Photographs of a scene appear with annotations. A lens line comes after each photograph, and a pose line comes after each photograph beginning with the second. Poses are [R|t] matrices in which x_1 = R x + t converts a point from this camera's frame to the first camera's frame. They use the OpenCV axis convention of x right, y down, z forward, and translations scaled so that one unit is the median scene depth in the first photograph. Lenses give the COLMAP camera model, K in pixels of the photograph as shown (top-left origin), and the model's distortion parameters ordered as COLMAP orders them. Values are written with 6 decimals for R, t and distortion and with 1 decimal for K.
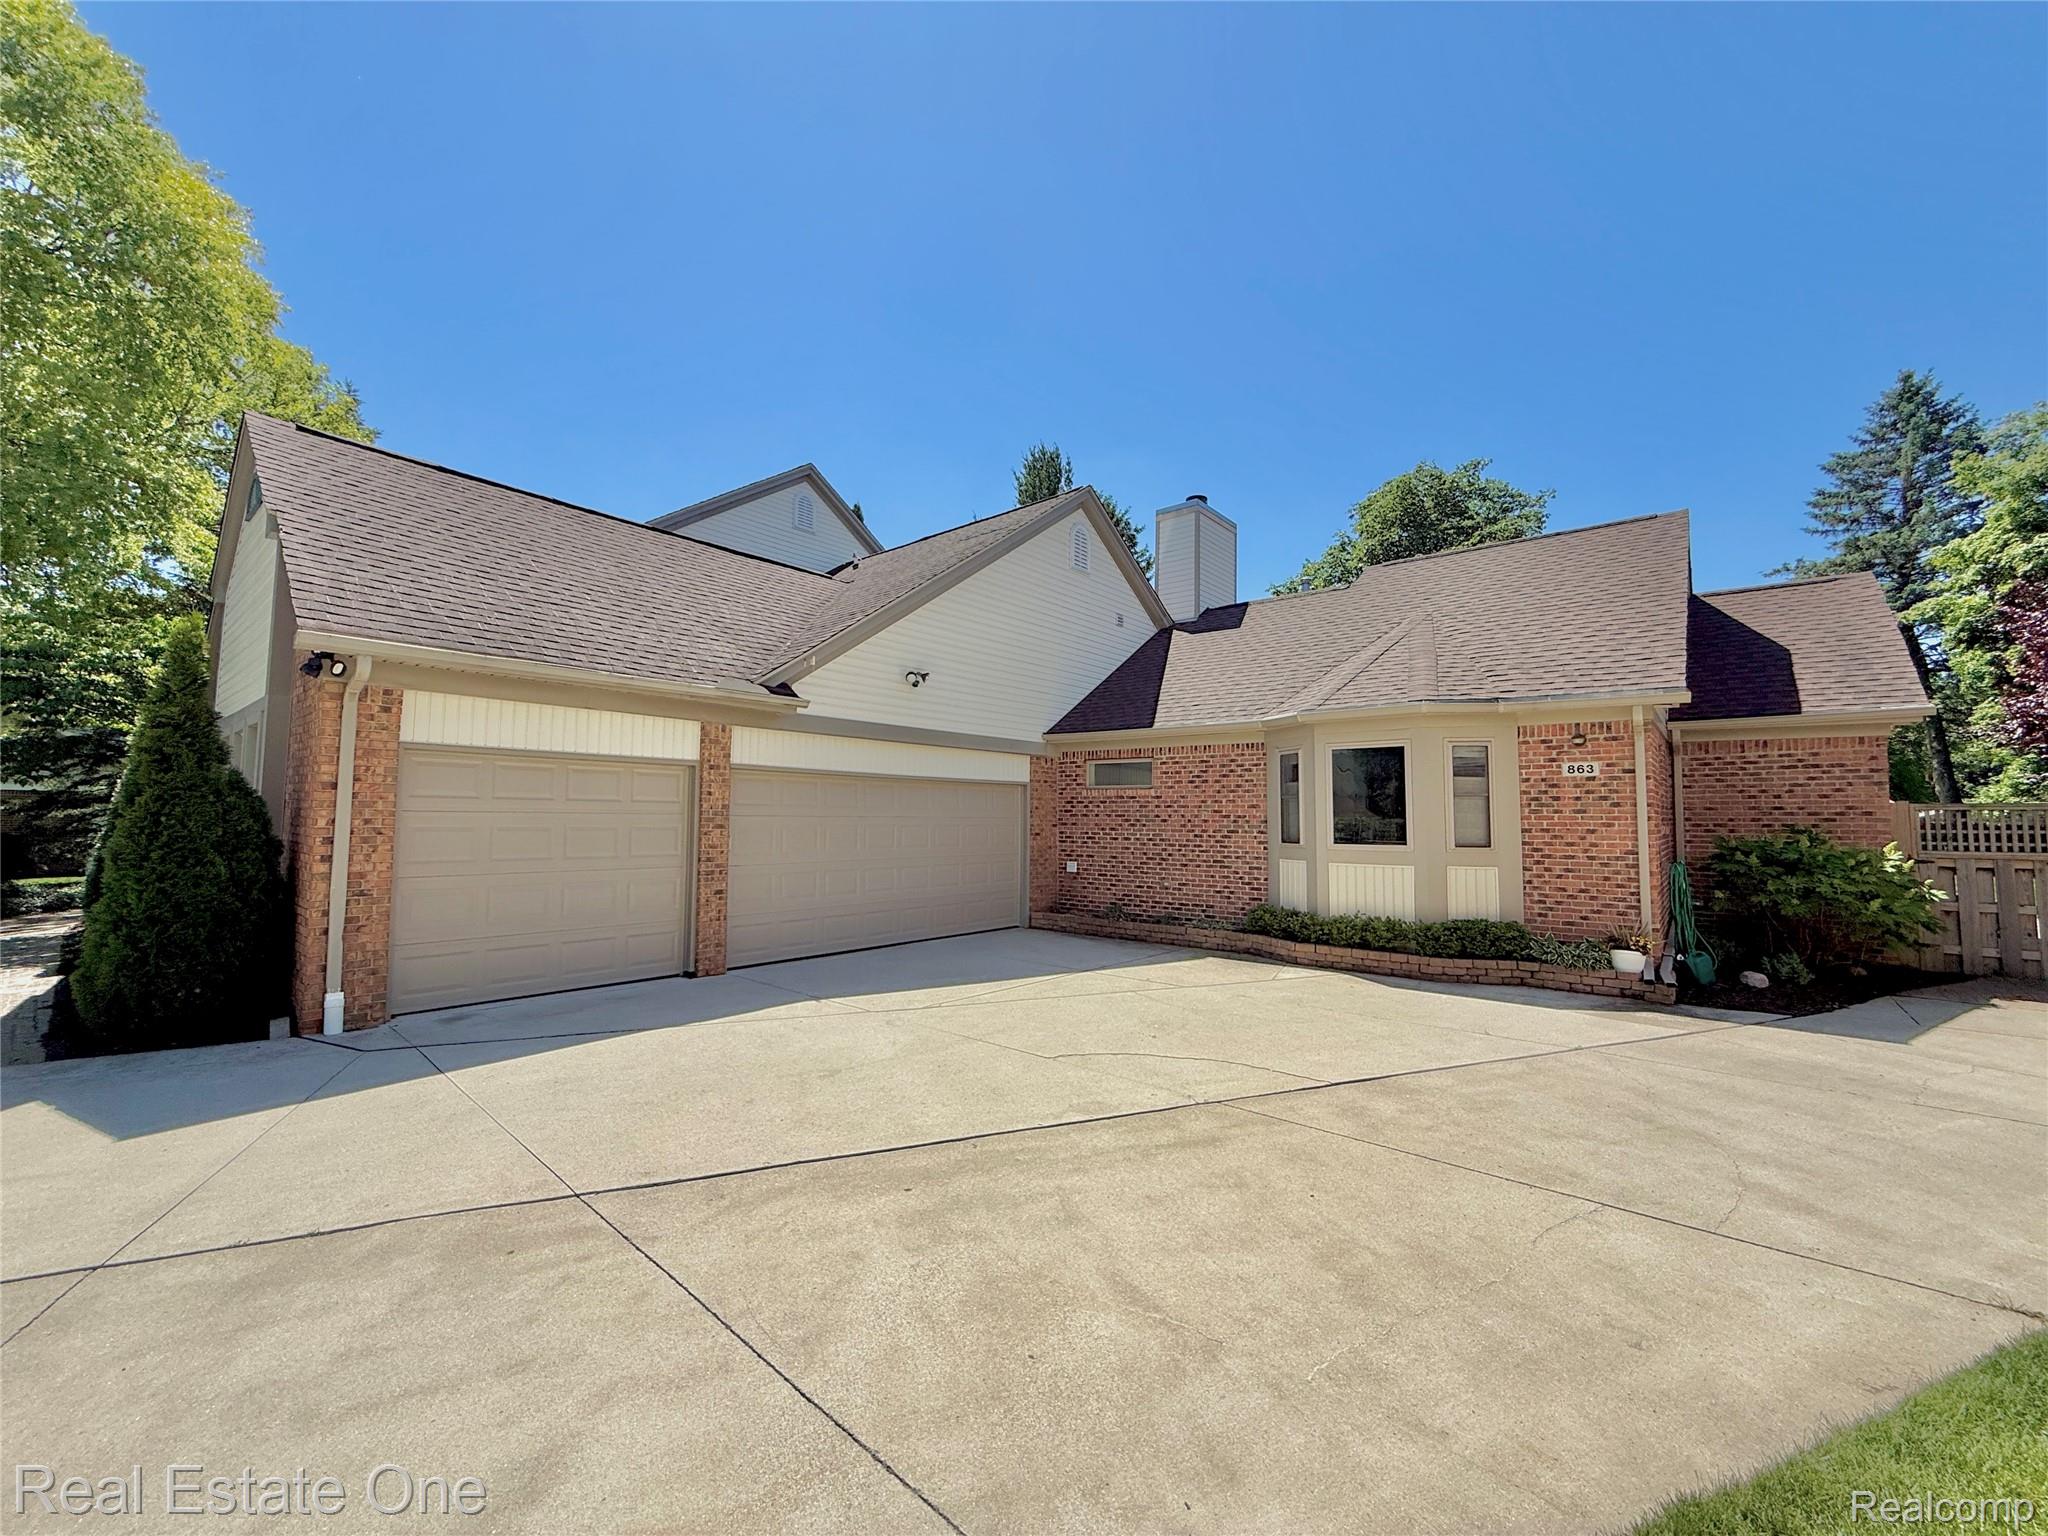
lens RADIAL K [[818.4, 0, 1024.0], [0, 818.4, 768.0], [0, 0, 1]] dist [0.000216, -0.000134]
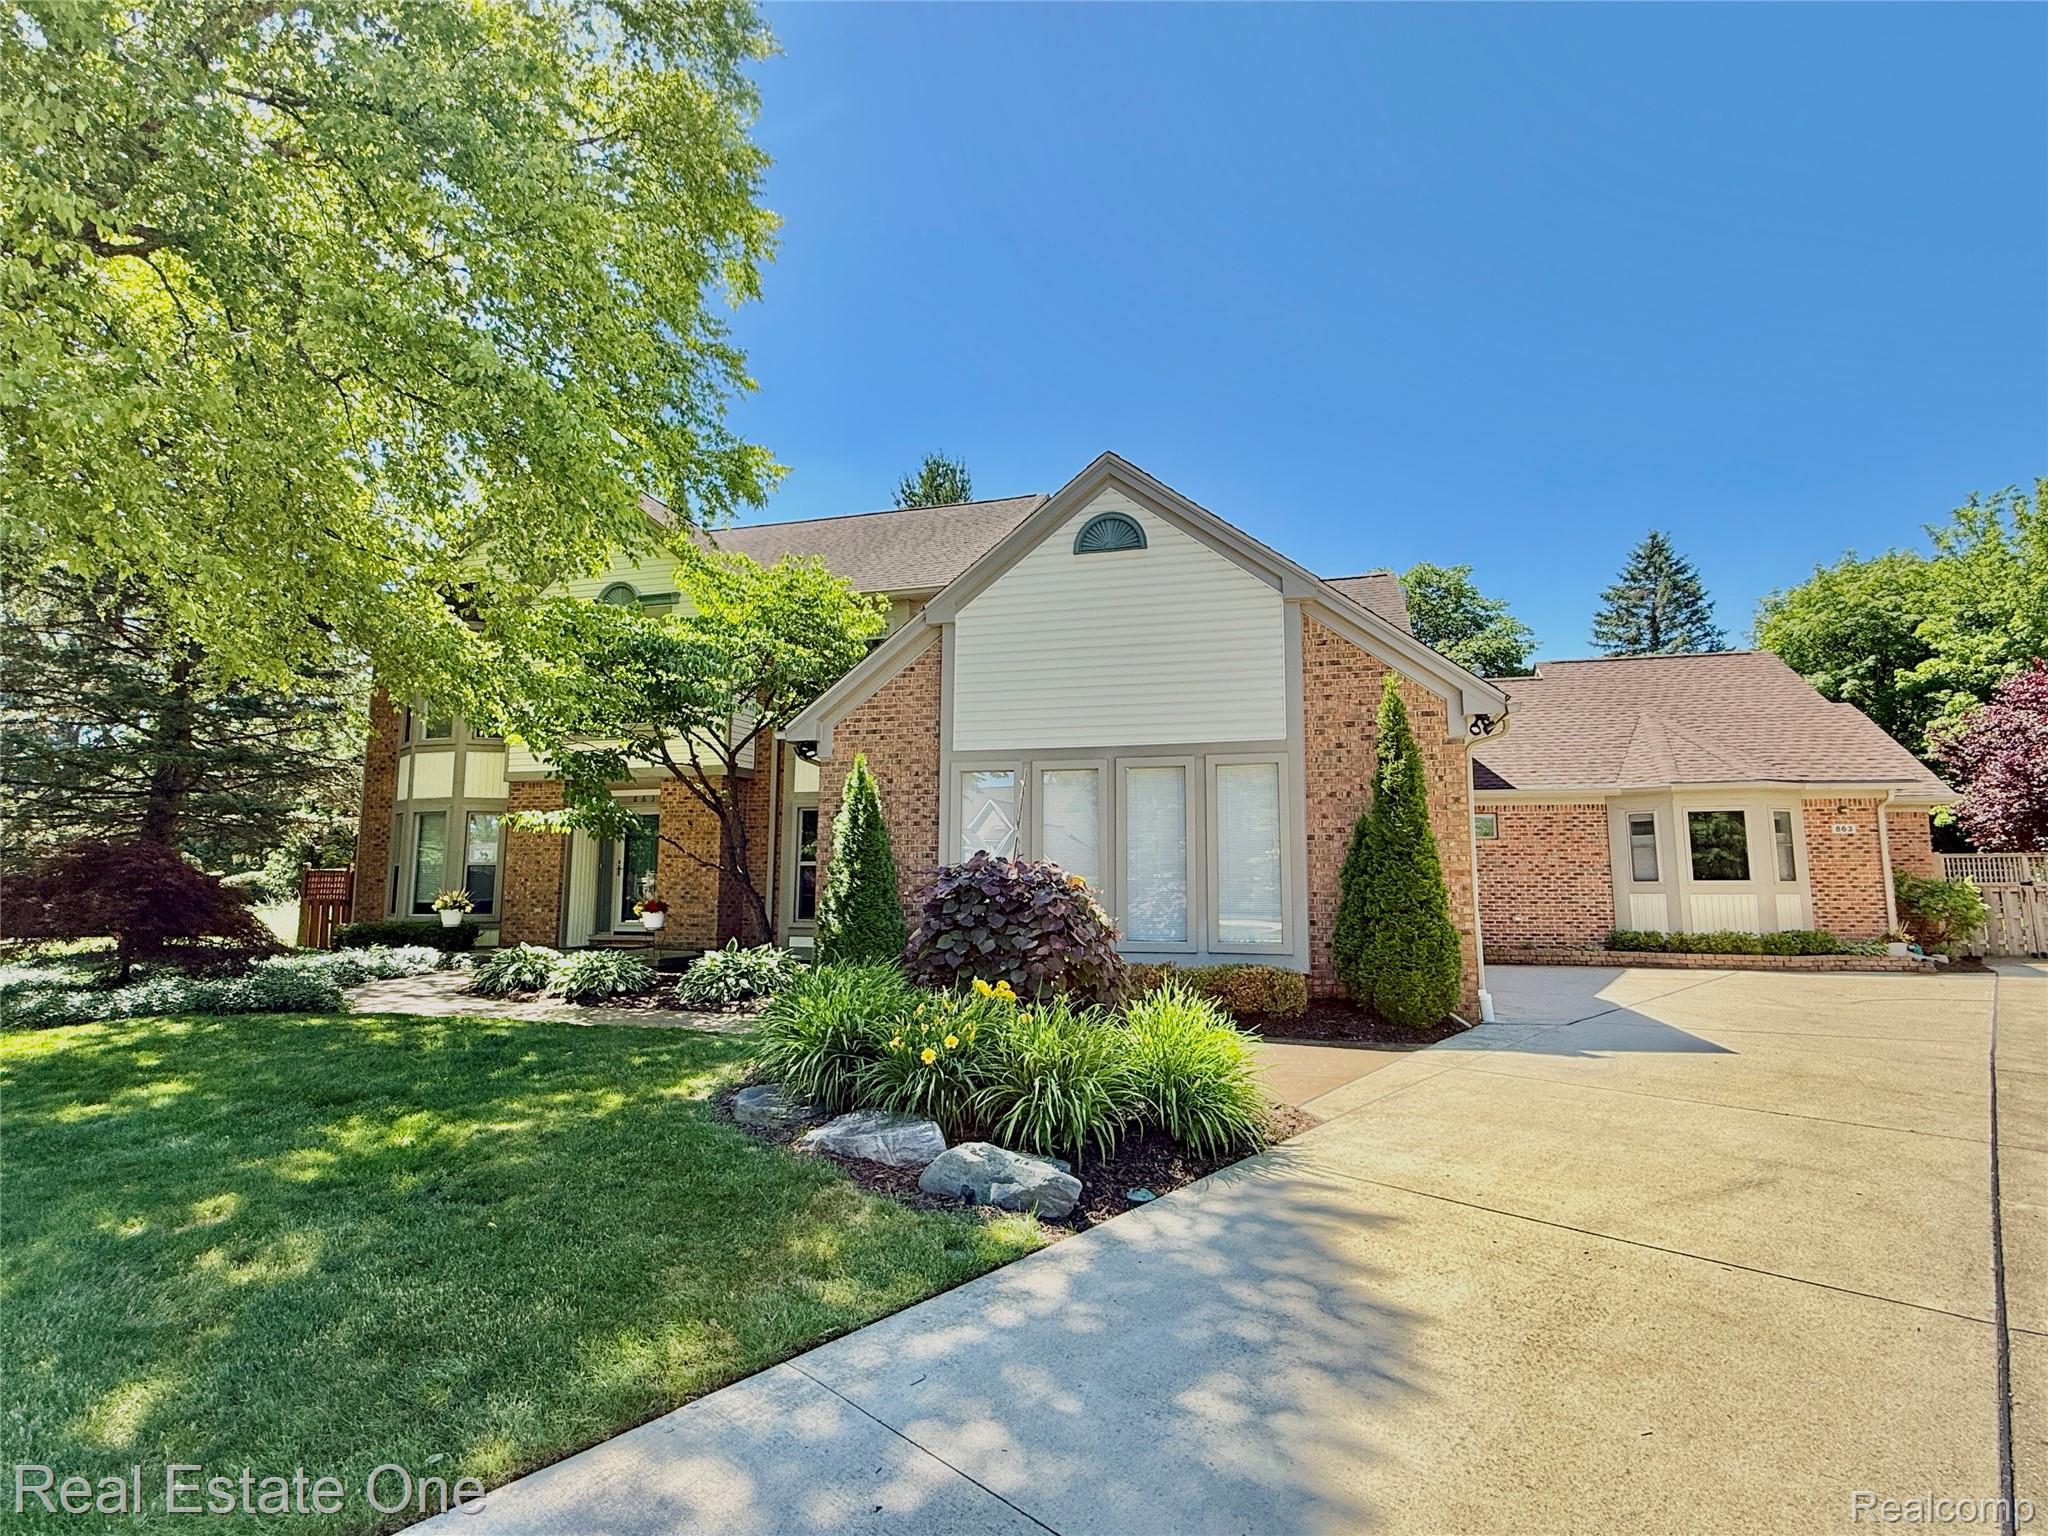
lens RADIAL K [[1019.0, 0, 1024.0], [0, 1019.0, 768.0], [0, 0, 1]] dist [-0.002855, -0.000380]
pose [[0.906397, 0.045143, 0.420009, -1.348829], [-0.021070, 0.997867, -0.061782, 0.033668], [-0.421902, 0.047150, 0.905415, -0.072632]]
